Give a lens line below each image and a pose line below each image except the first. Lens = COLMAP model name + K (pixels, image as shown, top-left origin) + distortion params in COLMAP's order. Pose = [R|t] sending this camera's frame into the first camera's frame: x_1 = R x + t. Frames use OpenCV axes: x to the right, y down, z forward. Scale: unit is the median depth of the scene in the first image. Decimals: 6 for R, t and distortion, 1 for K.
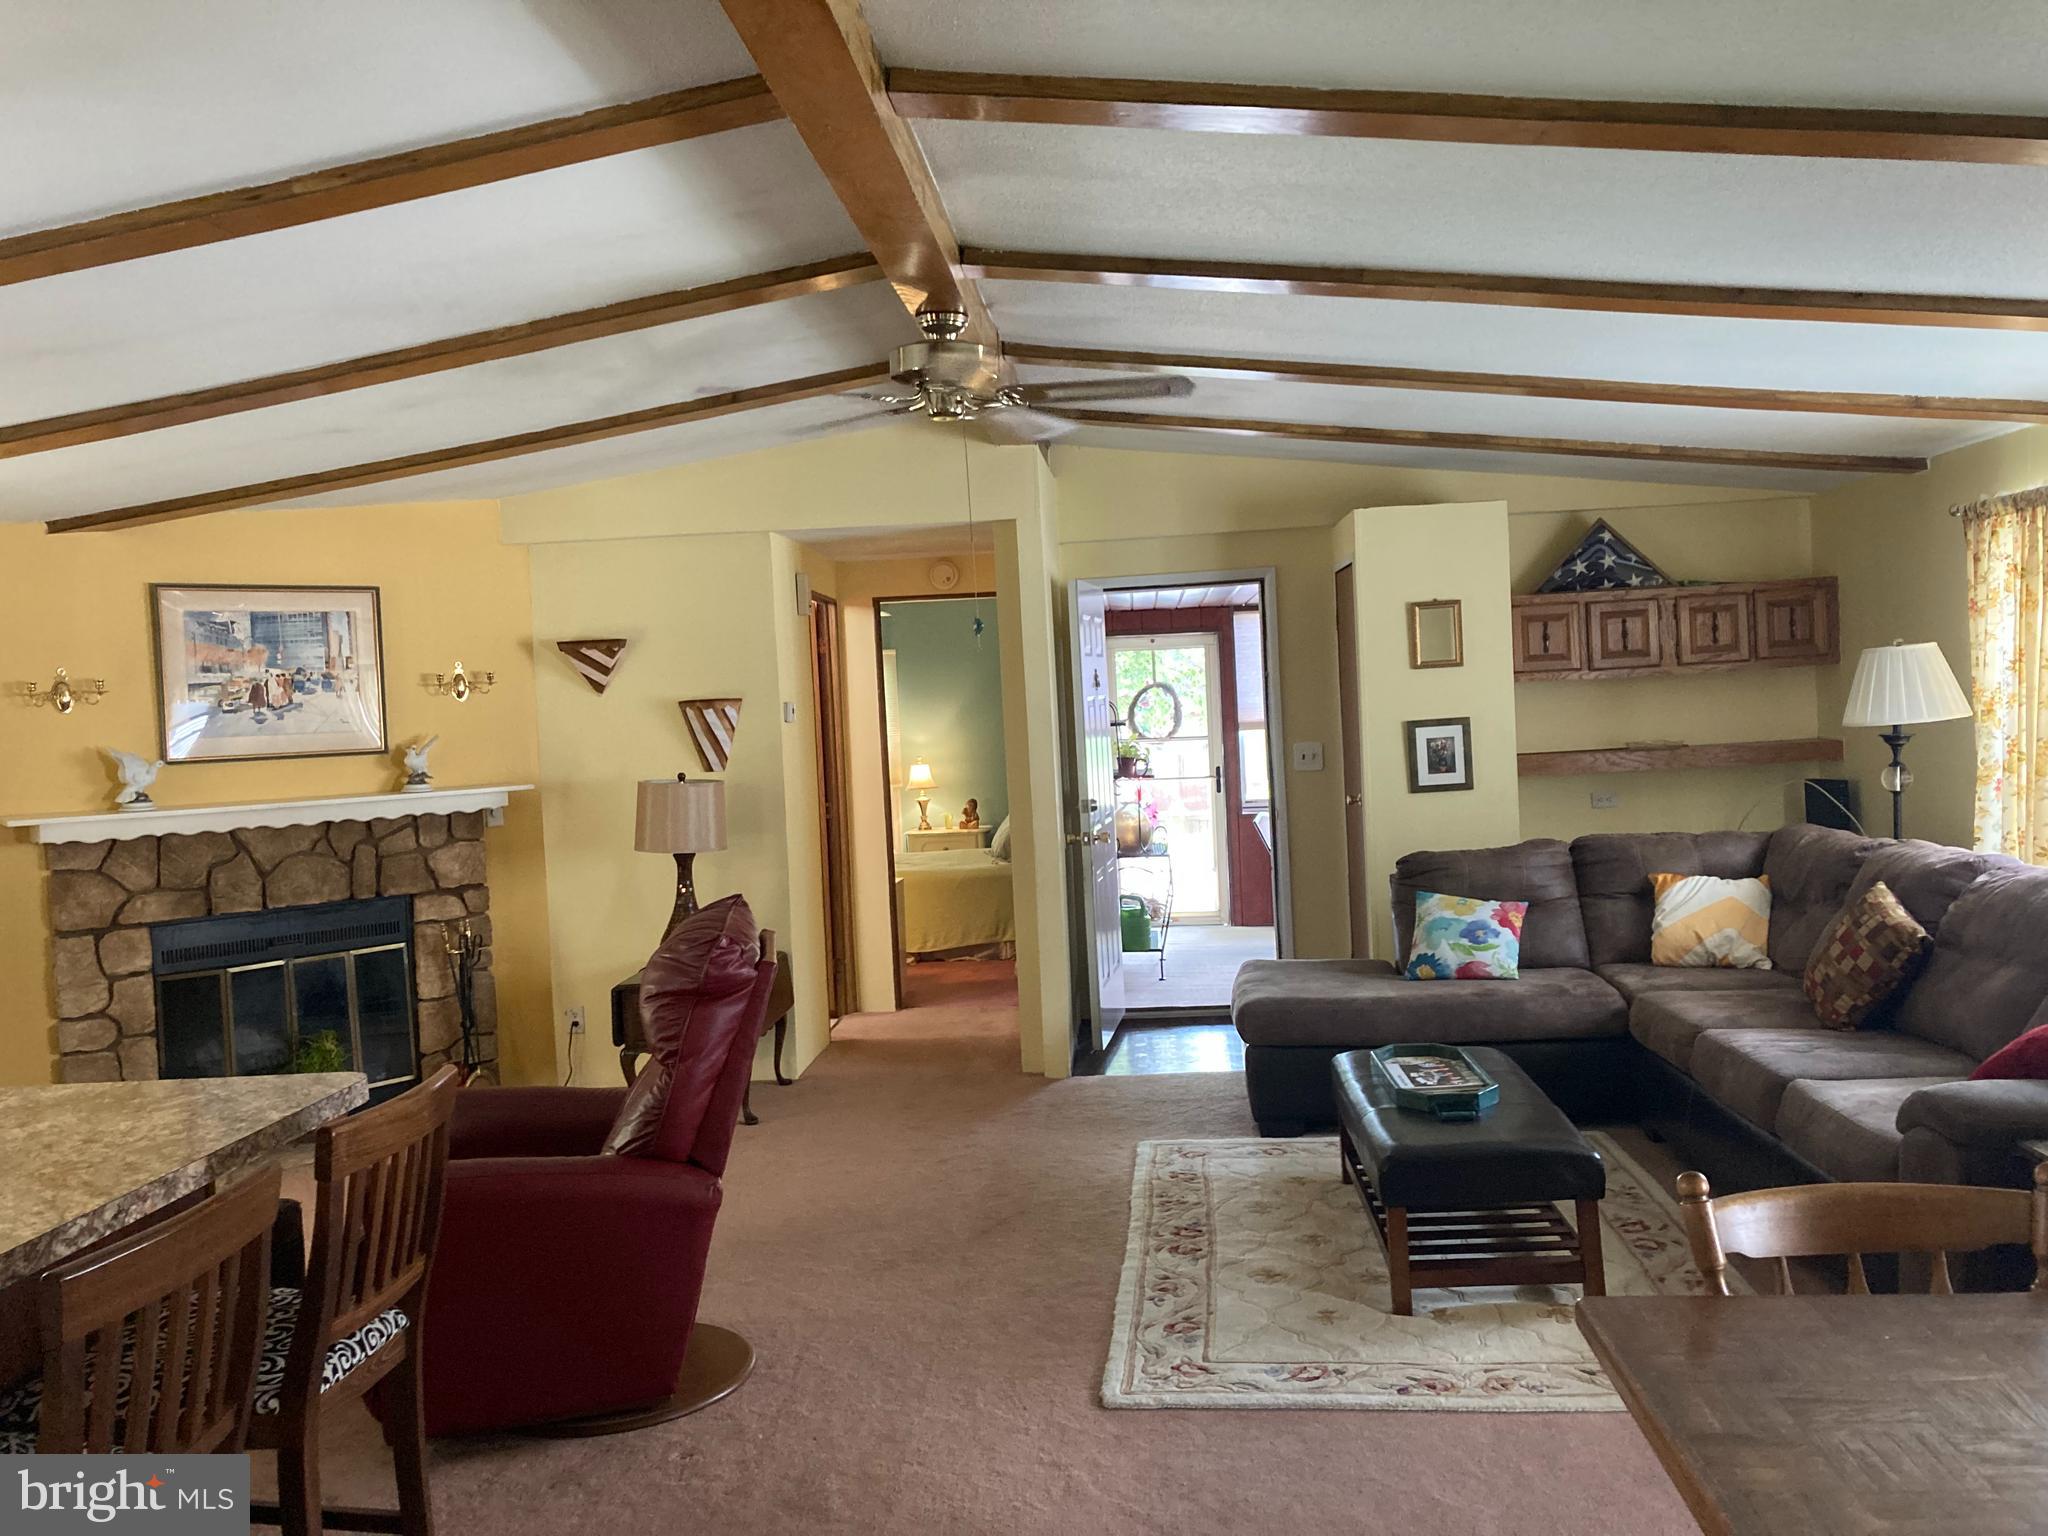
lens RADIAL K [[1701.8, 0, 1015.1], [0, 1701.8, 752.2], [0, 0, 1]] dist [0.038137, -0.012054]
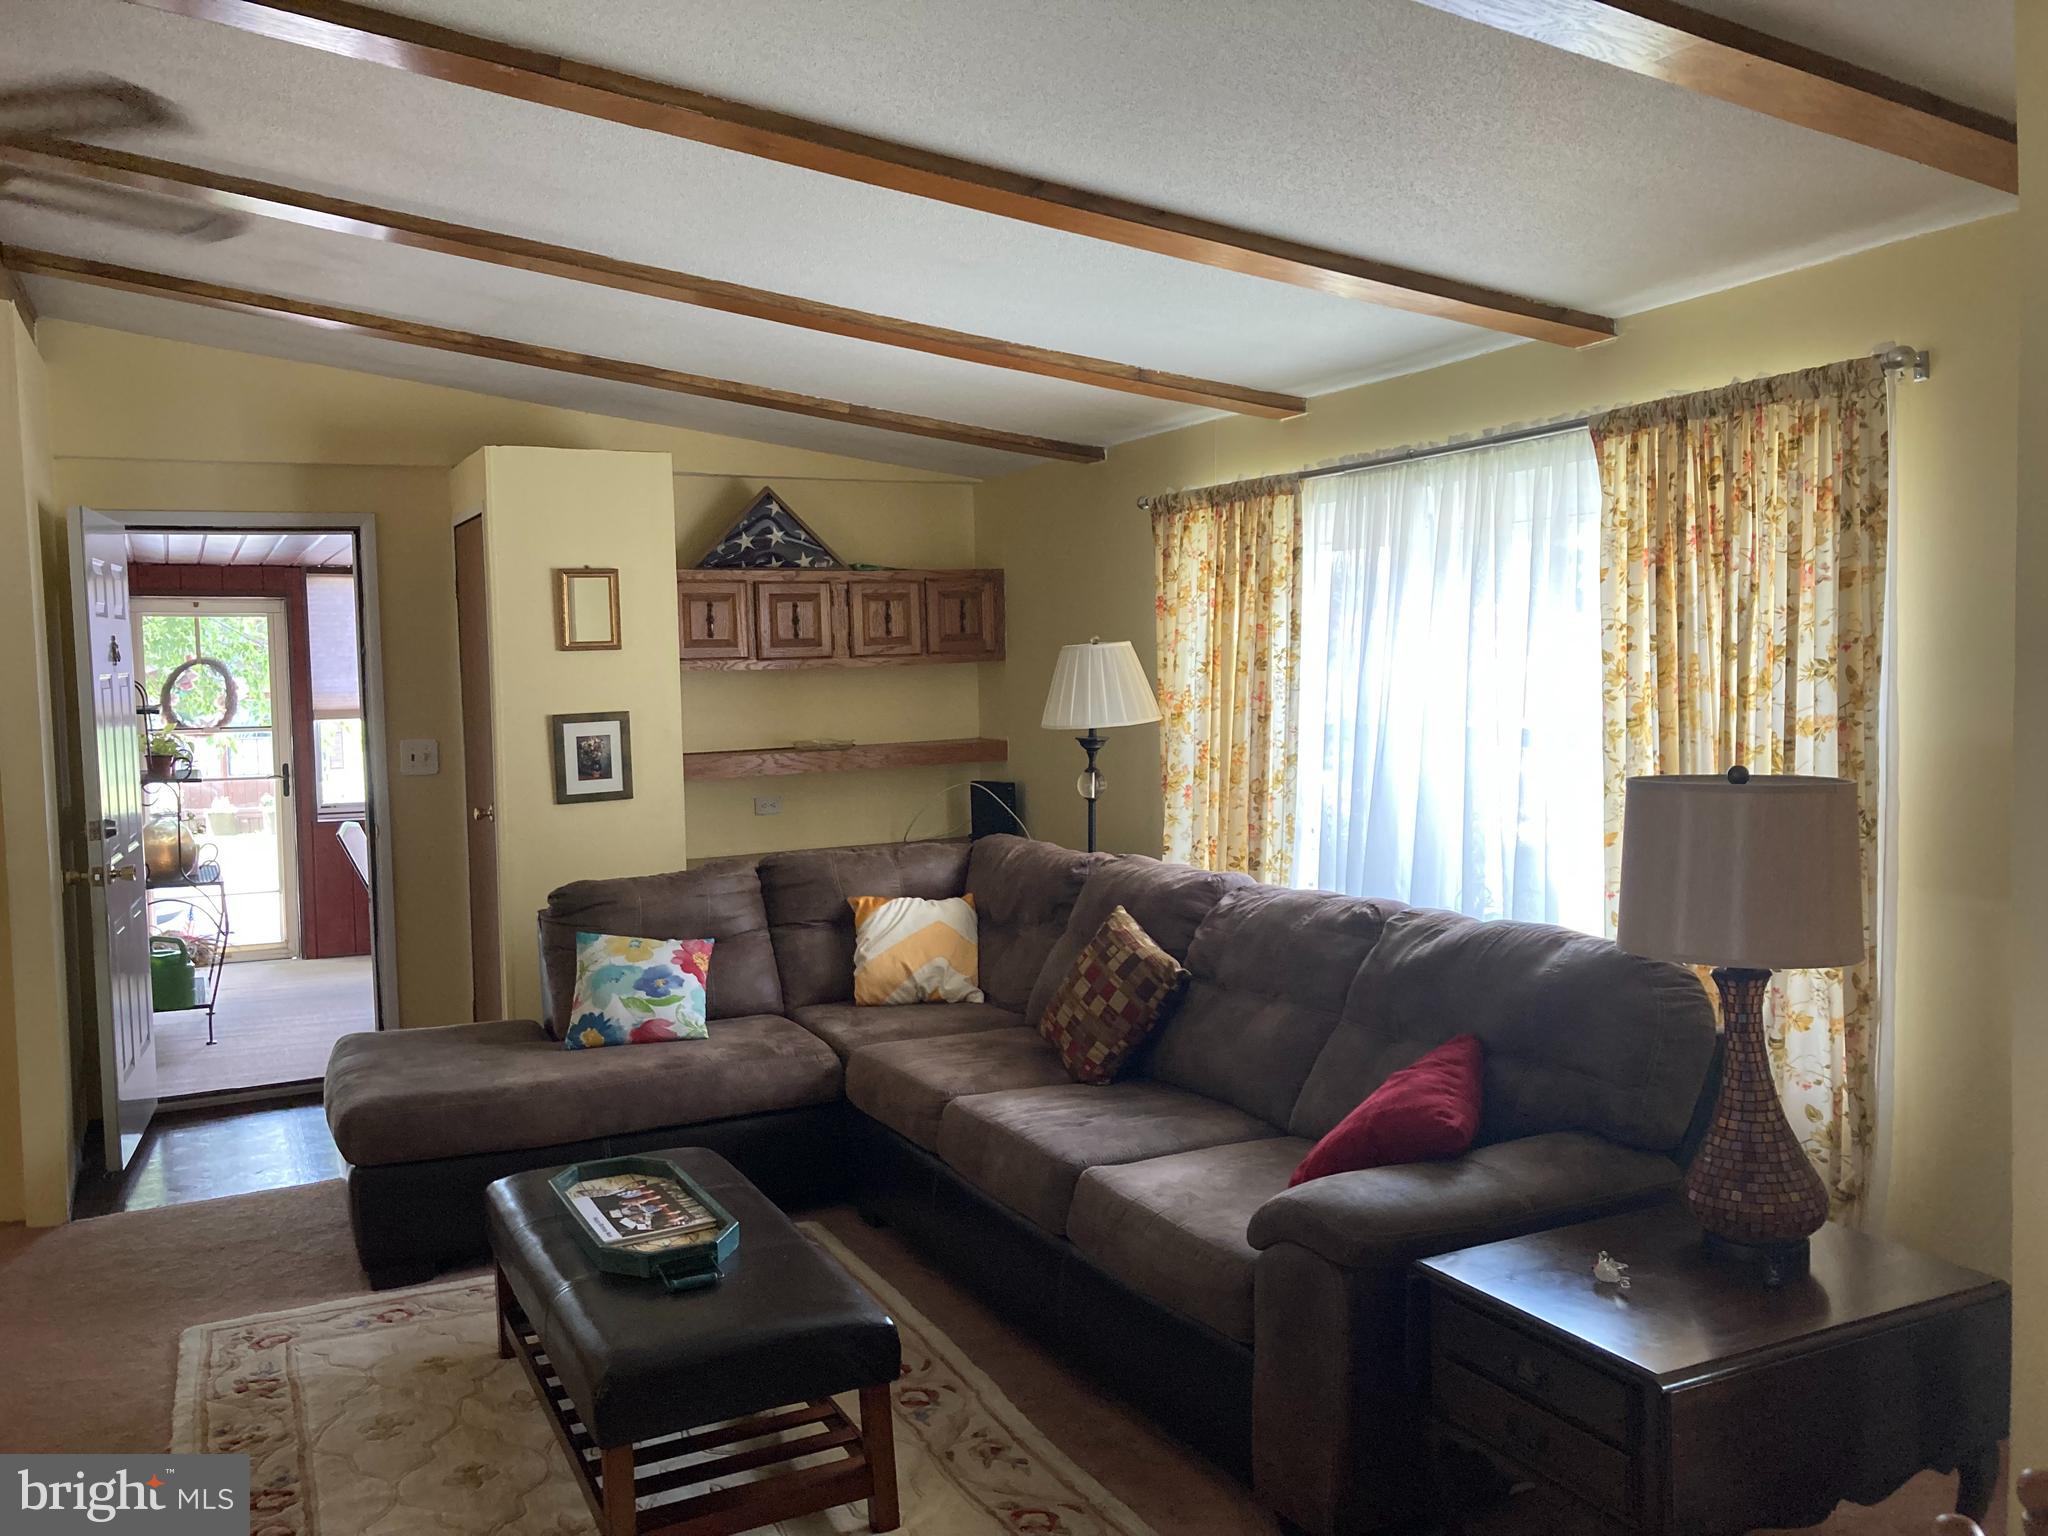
lens RADIAL K [[1665.5, 0, 1054.6], [0, 1665.5, 765.7], [0, 0, 1]] dist [0.008413, -0.015764]
pose [[0.848055, -0.003753, 0.529895, 0.014980], [-0.004805, 0.999879, 0.014771, -0.008382], [-0.529886, -0.015072, 0.847935, 0.238799]]
